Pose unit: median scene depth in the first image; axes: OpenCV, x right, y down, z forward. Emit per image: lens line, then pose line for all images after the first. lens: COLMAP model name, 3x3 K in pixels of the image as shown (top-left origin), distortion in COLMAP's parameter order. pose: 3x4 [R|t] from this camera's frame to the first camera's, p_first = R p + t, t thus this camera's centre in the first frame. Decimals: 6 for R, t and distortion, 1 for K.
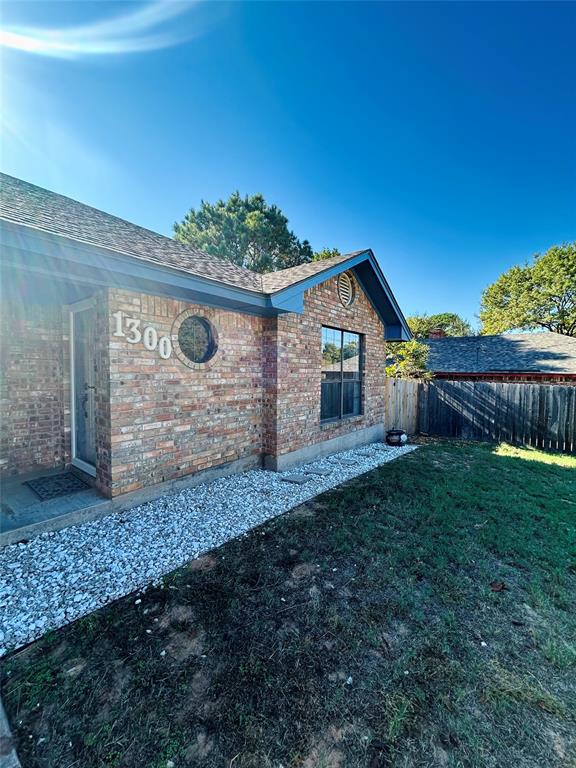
lens RADIAL K [[308.3, 0, 288.0], [0, 308.3, 384.0], [0, 0, 1]] dist [-0.000558, -0.000119]
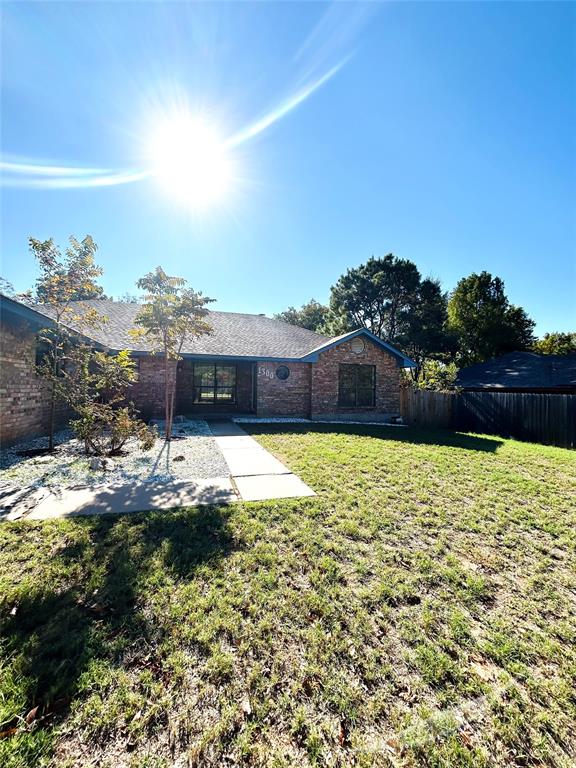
lens RADIAL K [[308.3, 0, 288.0], [0, 308.3, 384.0], [0, 0, 1]] dist [-0.000558, -0.000119]
pose [[0.827652, -0.001829, -0.561239, 1.152937], [-0.033532, 0.998047, -0.052703, 0.104809], [0.560239, 0.062439, 0.825974, -1.199679]]
